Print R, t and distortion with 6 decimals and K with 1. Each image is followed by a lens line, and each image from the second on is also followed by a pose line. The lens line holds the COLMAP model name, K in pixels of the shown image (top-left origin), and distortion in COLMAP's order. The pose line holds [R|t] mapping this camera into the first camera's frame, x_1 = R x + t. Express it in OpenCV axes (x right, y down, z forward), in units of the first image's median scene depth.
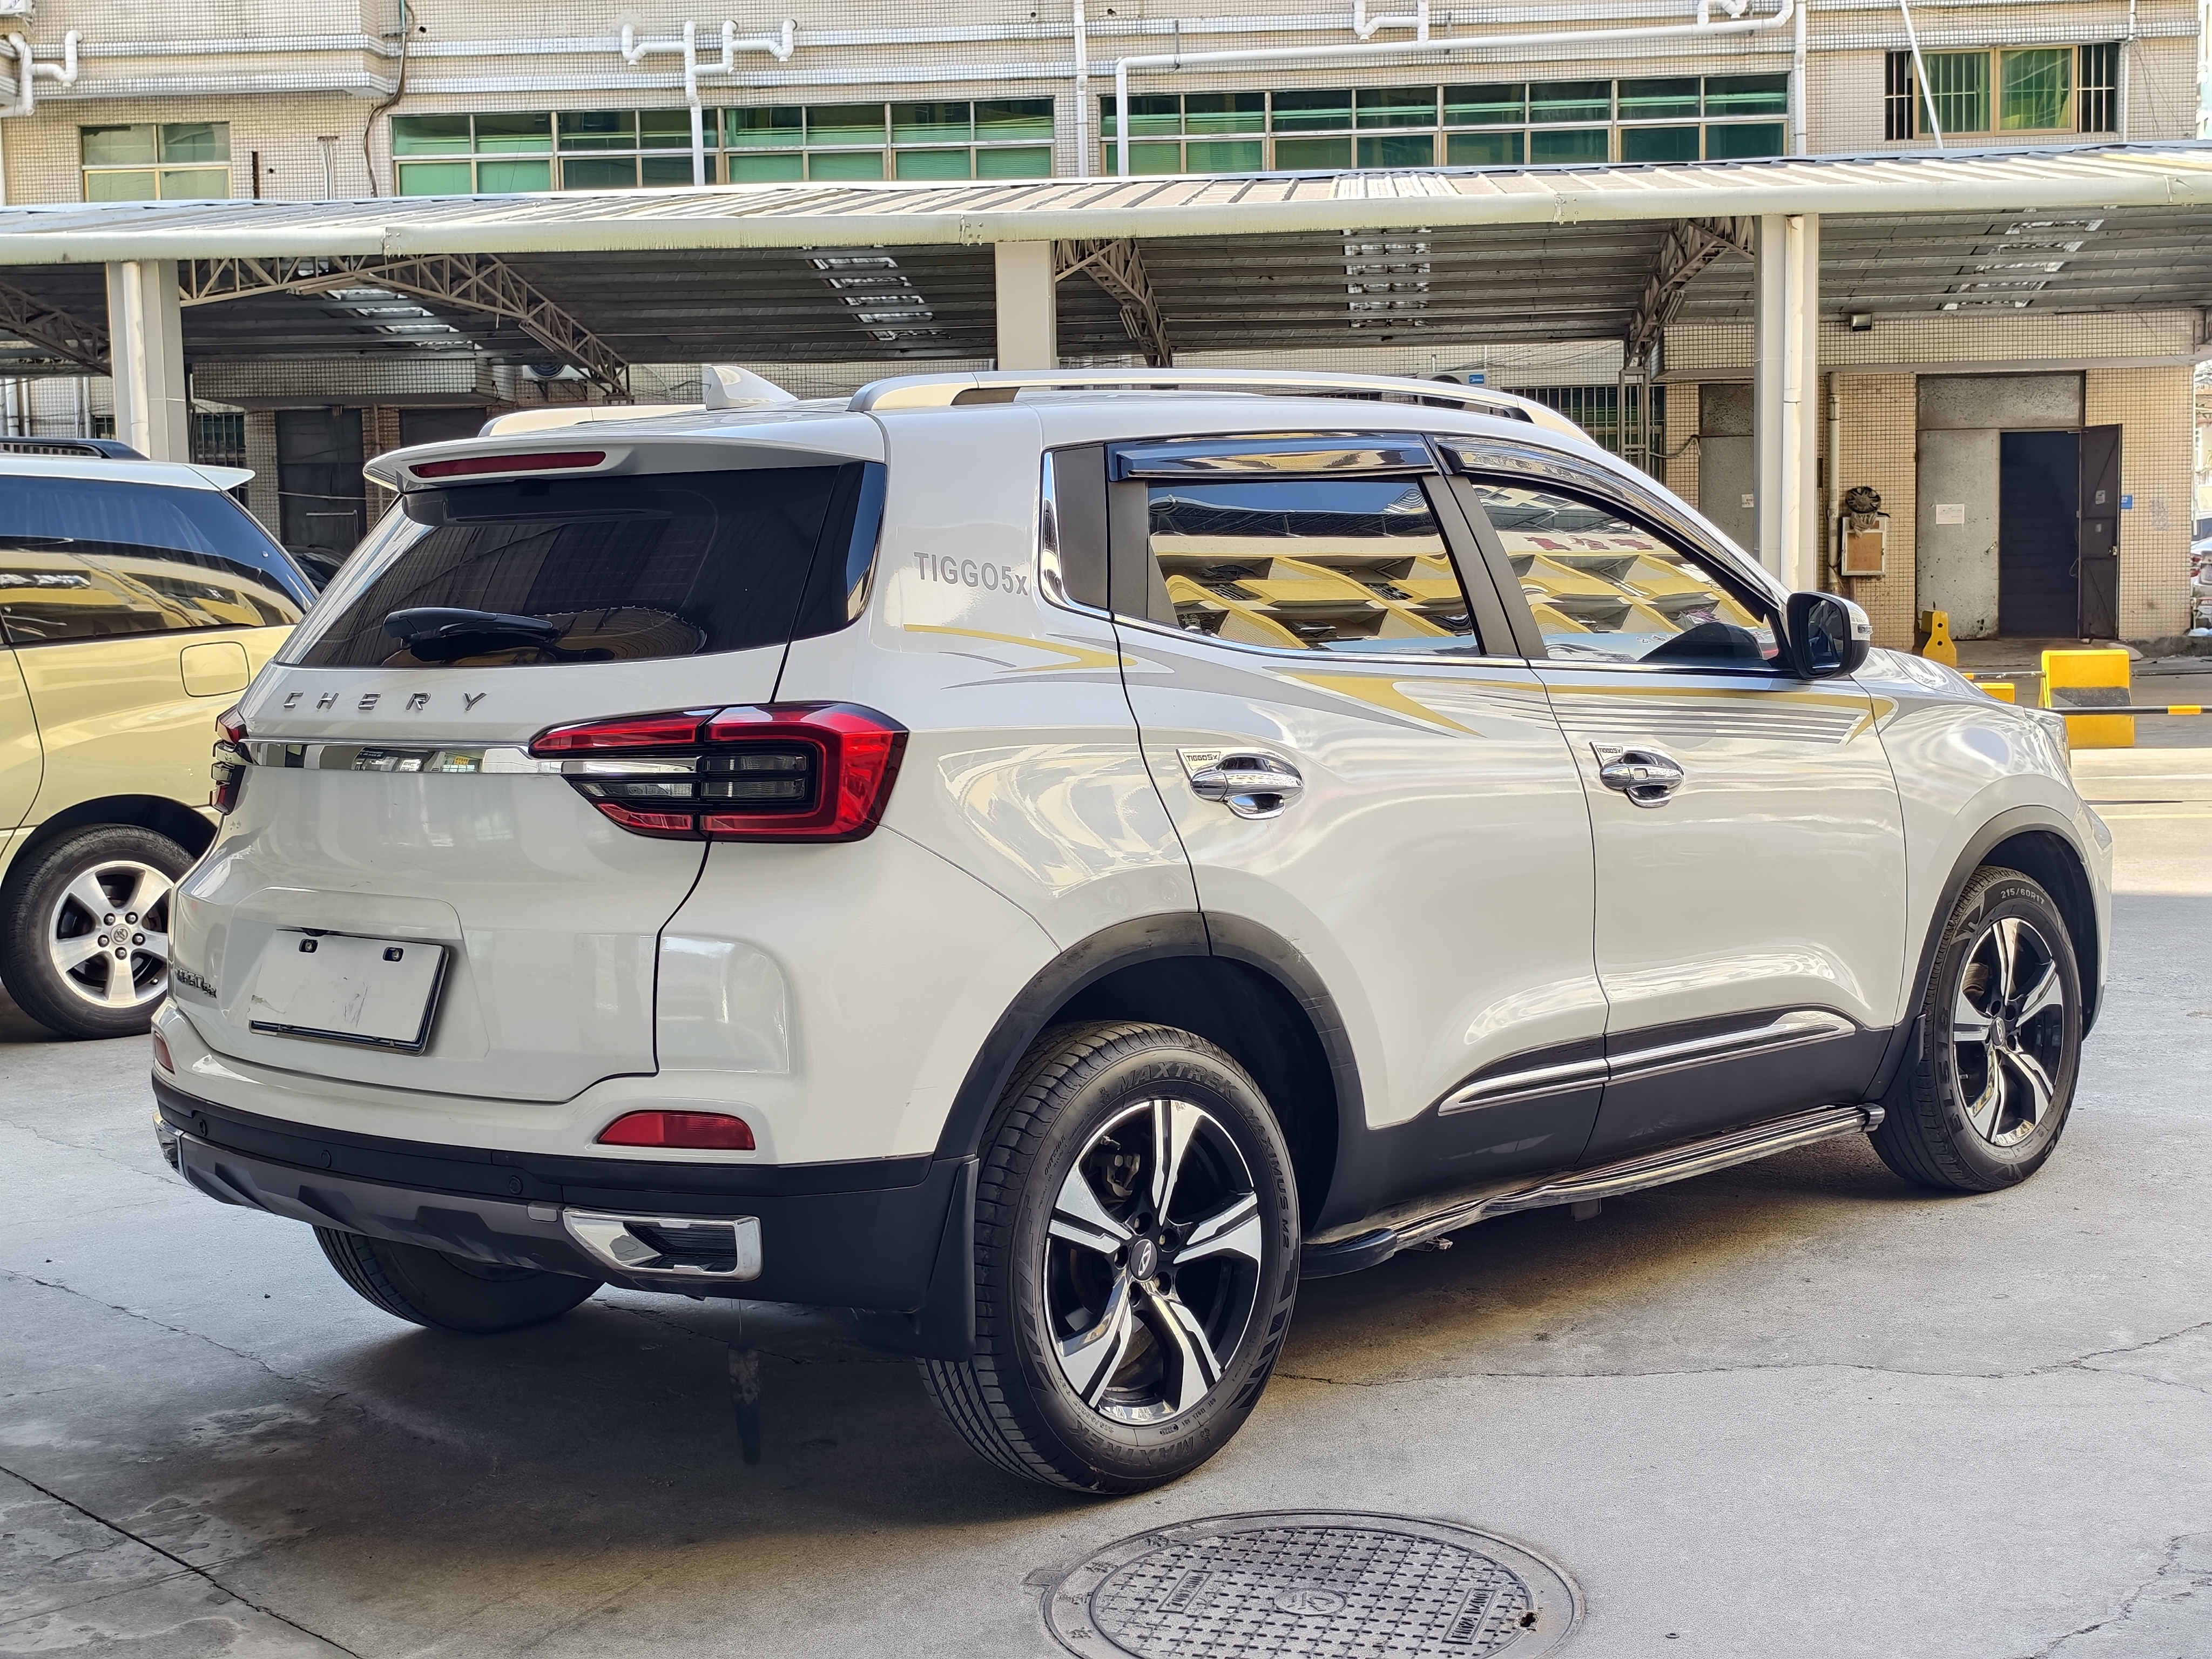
lens RADIAL K [[3123.0, 0, 1110.1], [0, 3123.0, 830.2], [0, 0, 1]] dist [0.038117, 0.000000]
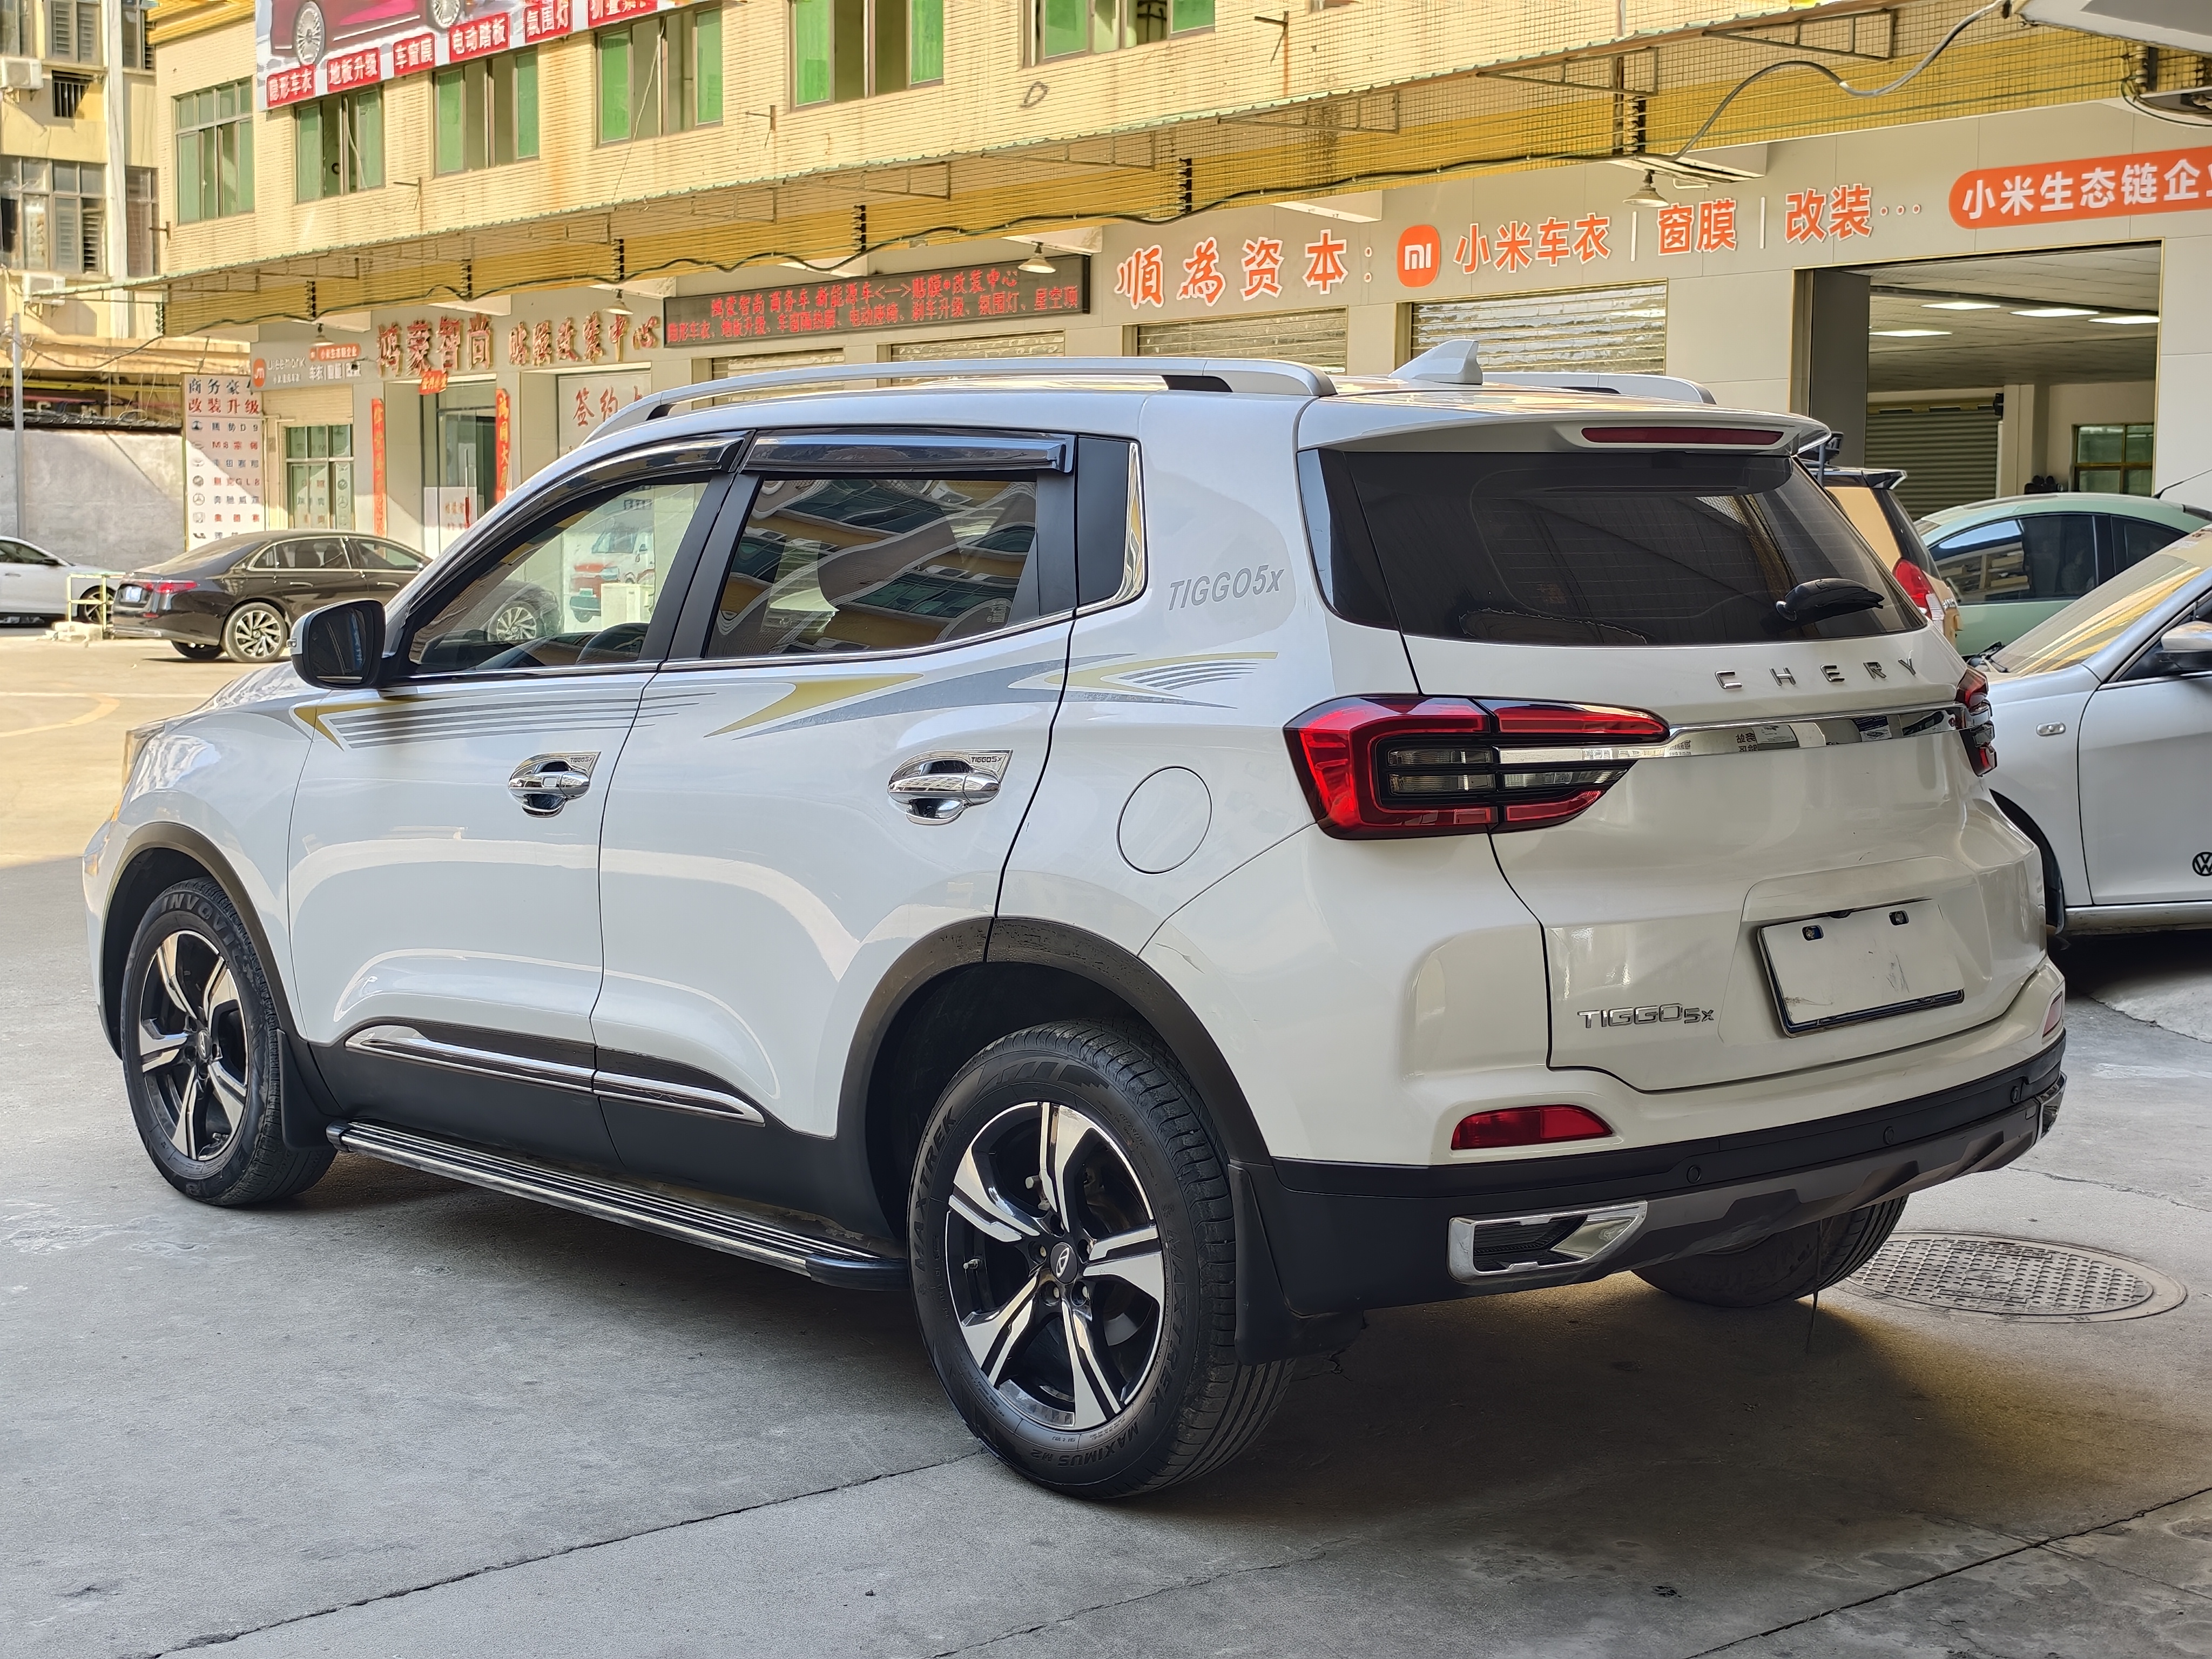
lens RADIAL K [[3123.0, 0, 1107.6], [0, 3123.0, 829.8], [0, 0, 1]] dist [0.038117, 0.000000]
pose [[0.056667, -0.073119, 0.995712, -1.099907], [0.087218, 0.993864, 0.068020, -0.070522], [-0.994576, 0.082990, 0.062697, 1.041551]]
